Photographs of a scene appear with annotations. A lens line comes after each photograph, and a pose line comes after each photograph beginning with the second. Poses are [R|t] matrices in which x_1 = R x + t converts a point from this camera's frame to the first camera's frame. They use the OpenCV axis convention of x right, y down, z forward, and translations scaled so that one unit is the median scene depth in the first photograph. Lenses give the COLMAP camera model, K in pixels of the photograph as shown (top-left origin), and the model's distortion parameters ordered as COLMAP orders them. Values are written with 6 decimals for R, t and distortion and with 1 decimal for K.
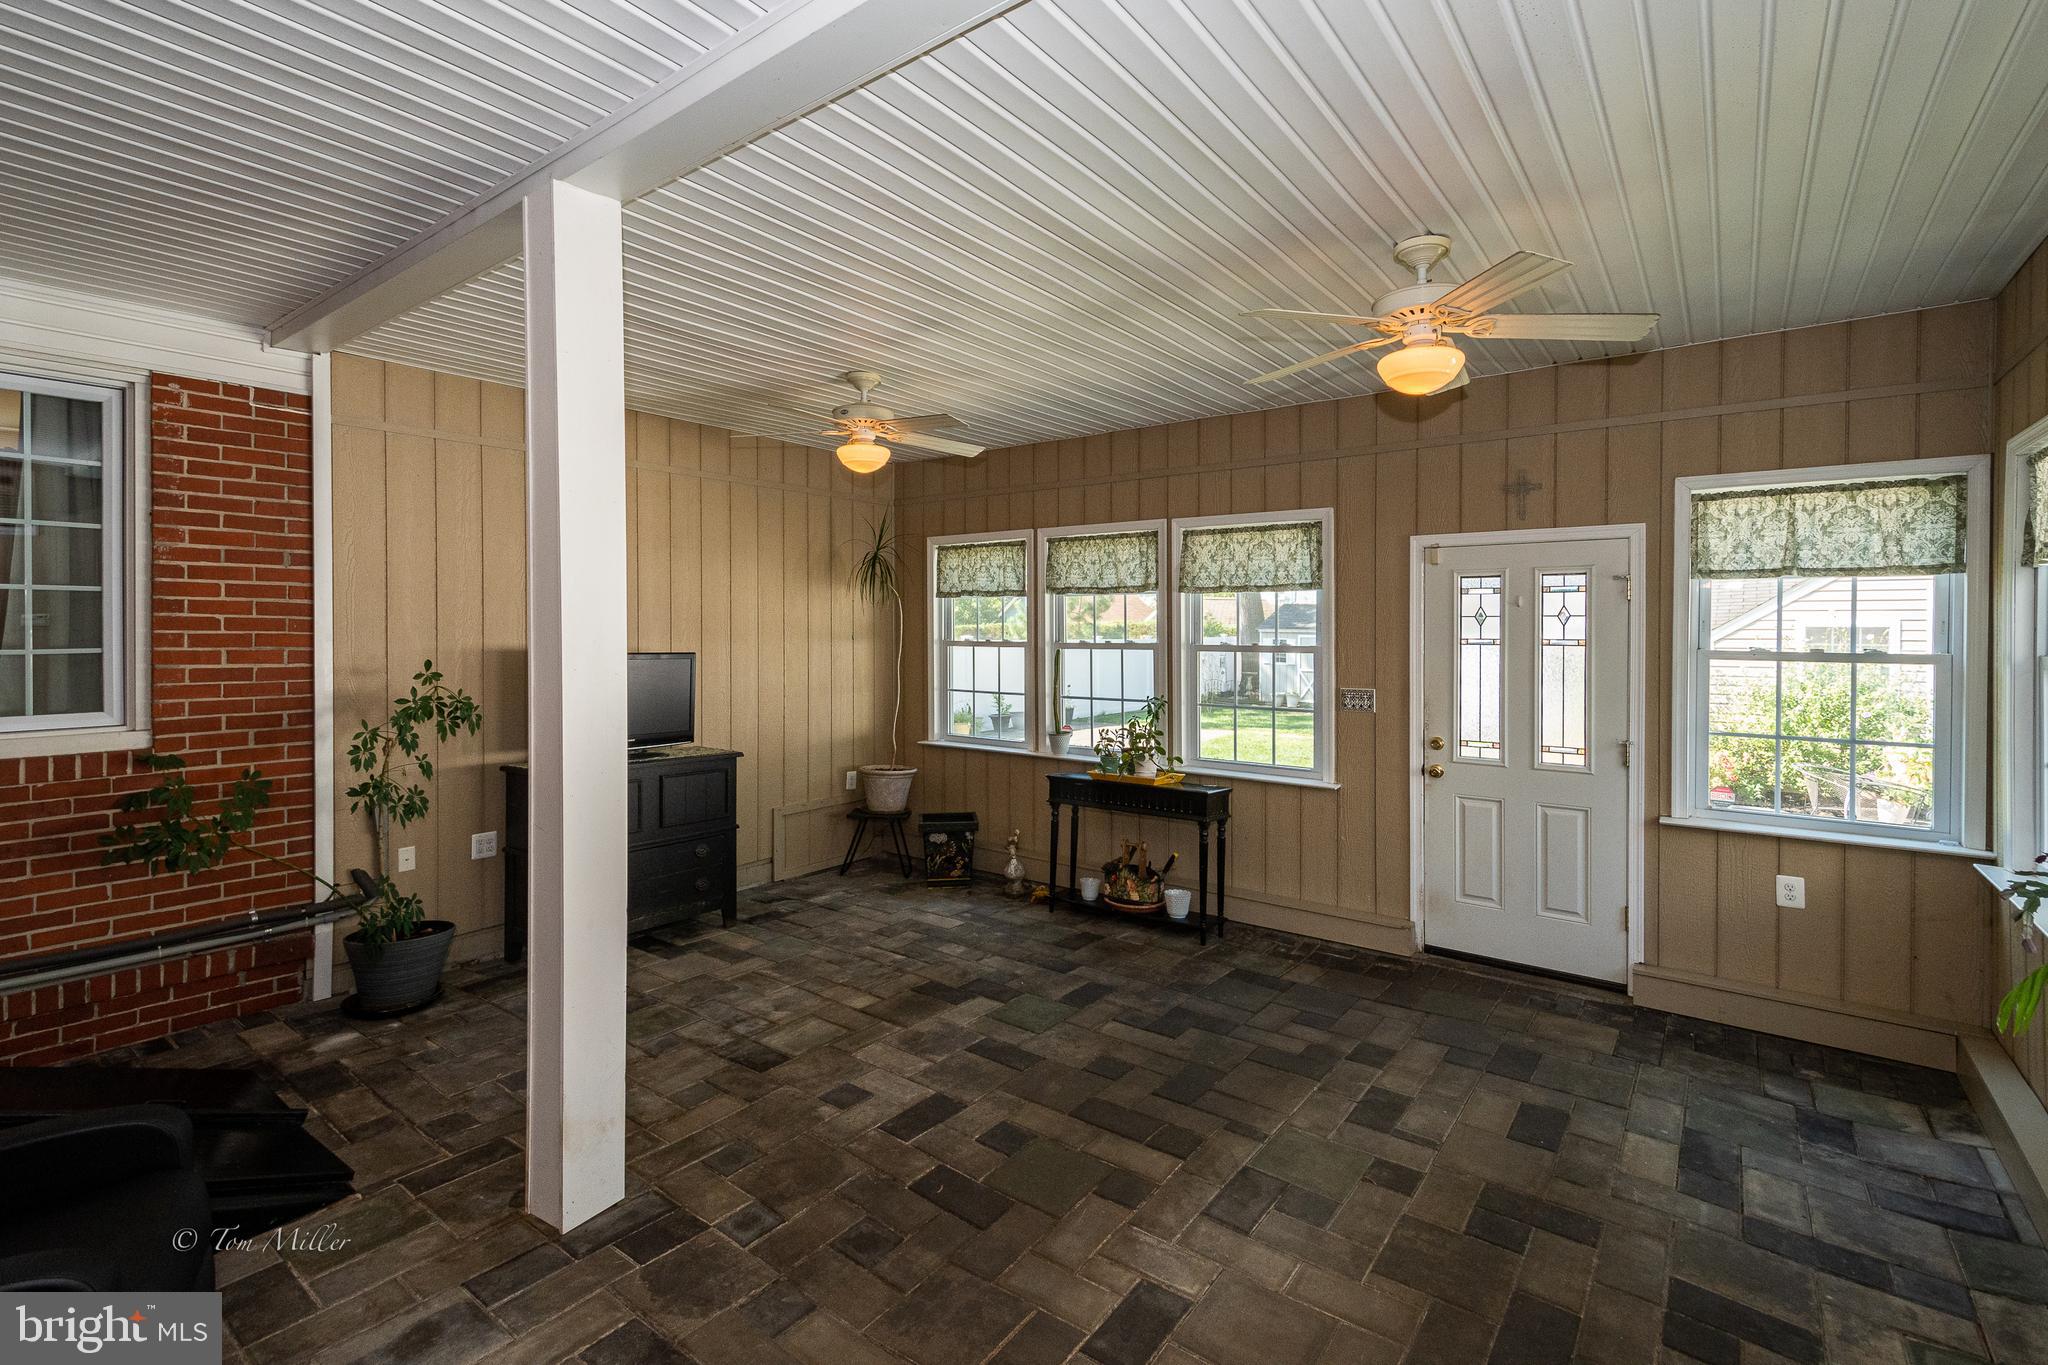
lens RADIAL K [[898.9, 0, 1040.4], [0, 898.9, 633.9], [0, 0, 1]] dist [0.009179, -0.001912]
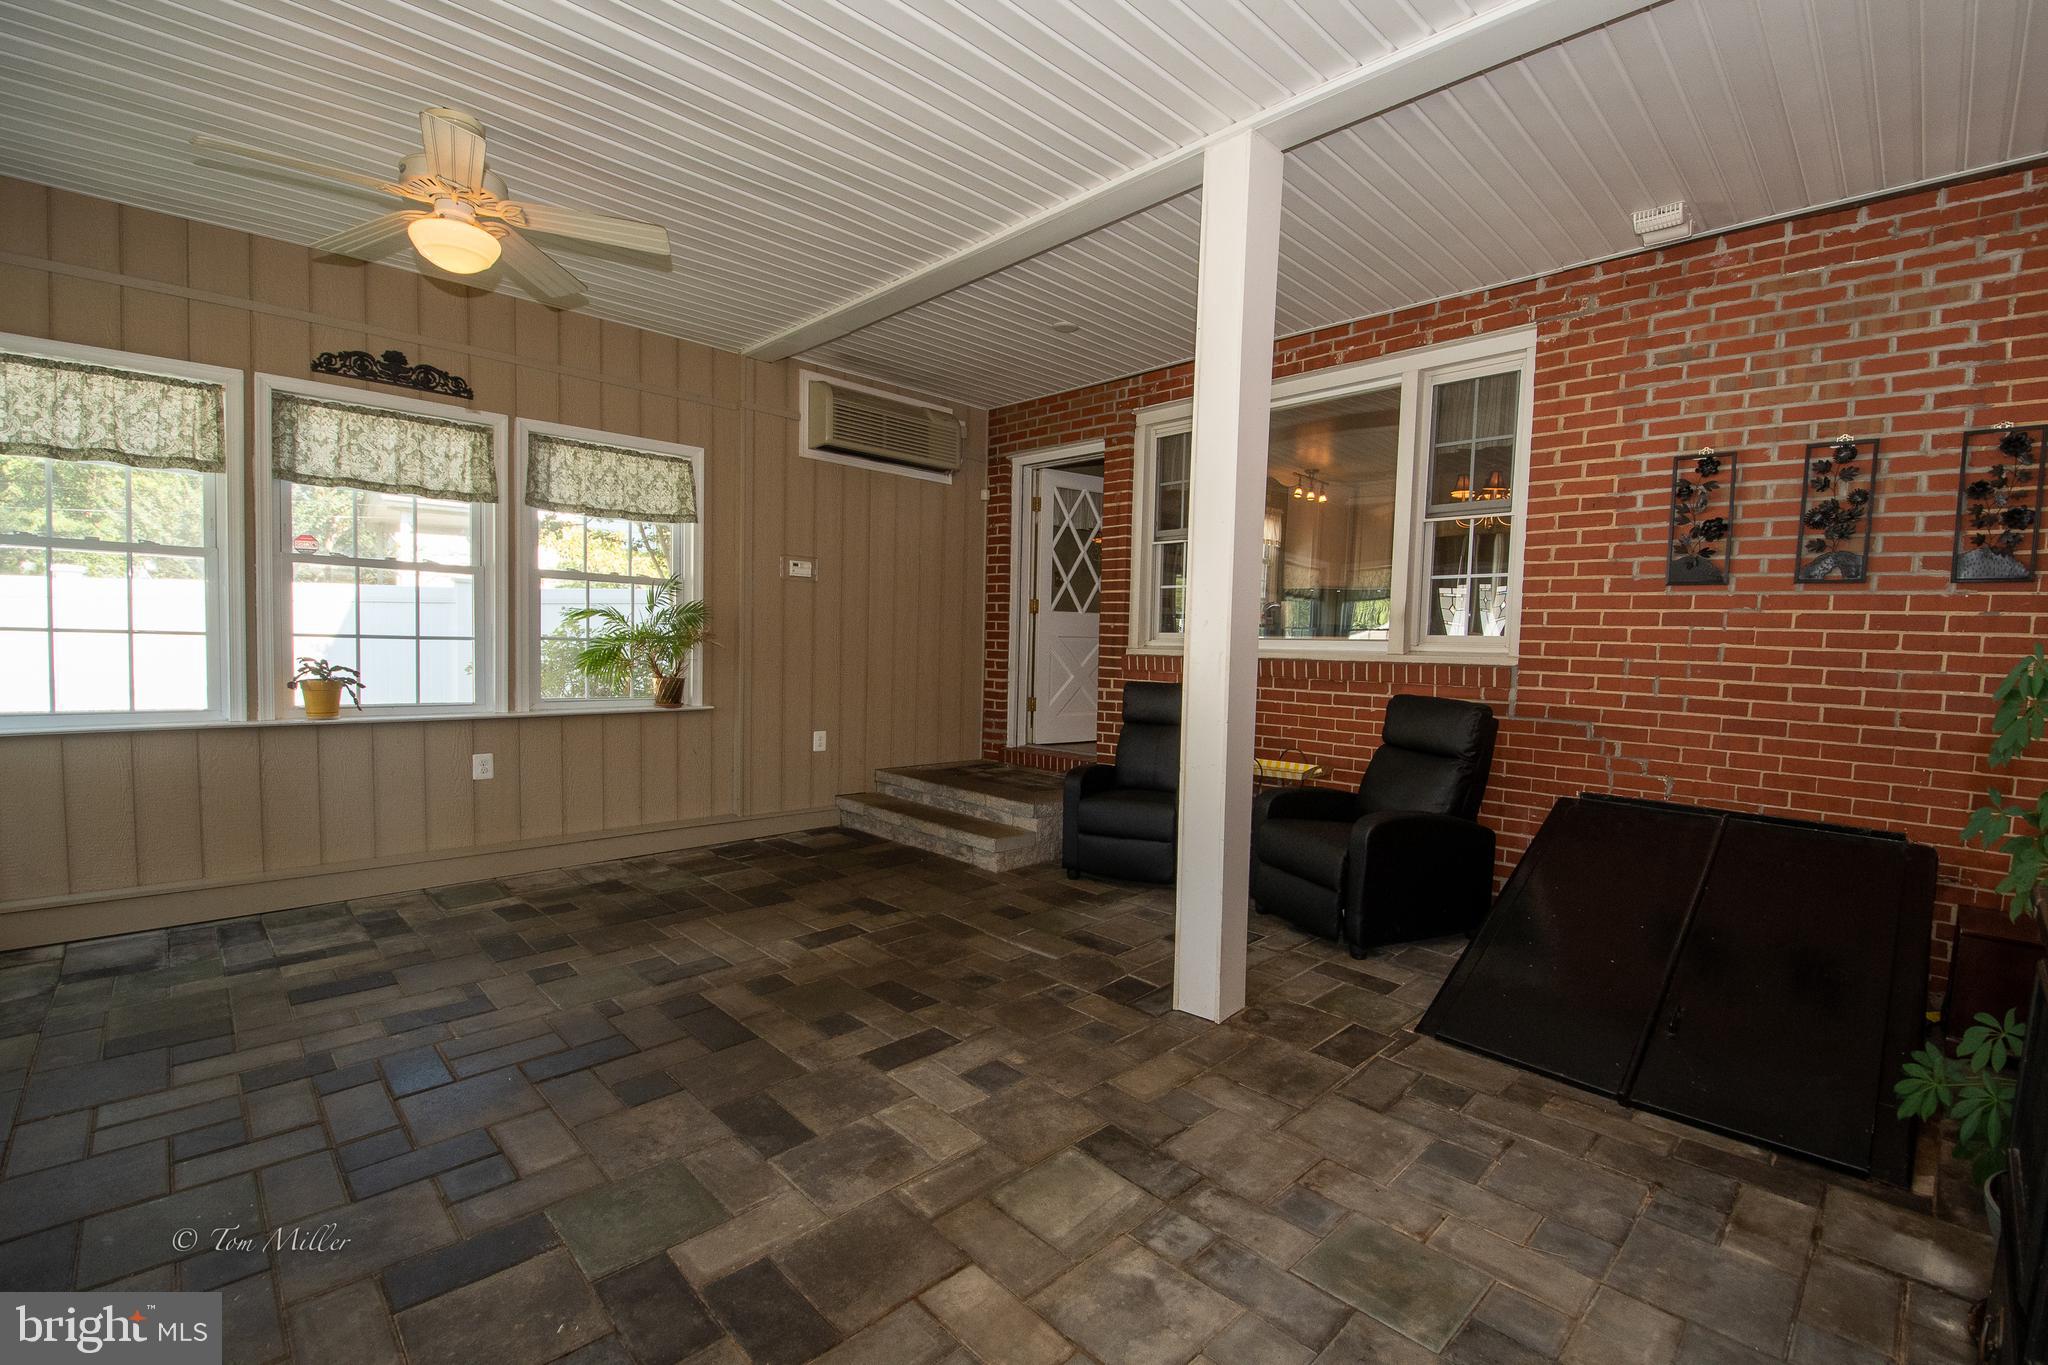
lens RADIAL K [[898.9, 0, 1027.4], [0, 898.9, 689.5], [0, 0, 1]] dist [0.009179, -0.001912]
pose [[-0.986898, -0.034619, 0.157587, -0.326307], [-0.024679, 0.997606, 0.064602, 0.095605], [-0.159447, 0.059866, -0.985390, 1.602397]]
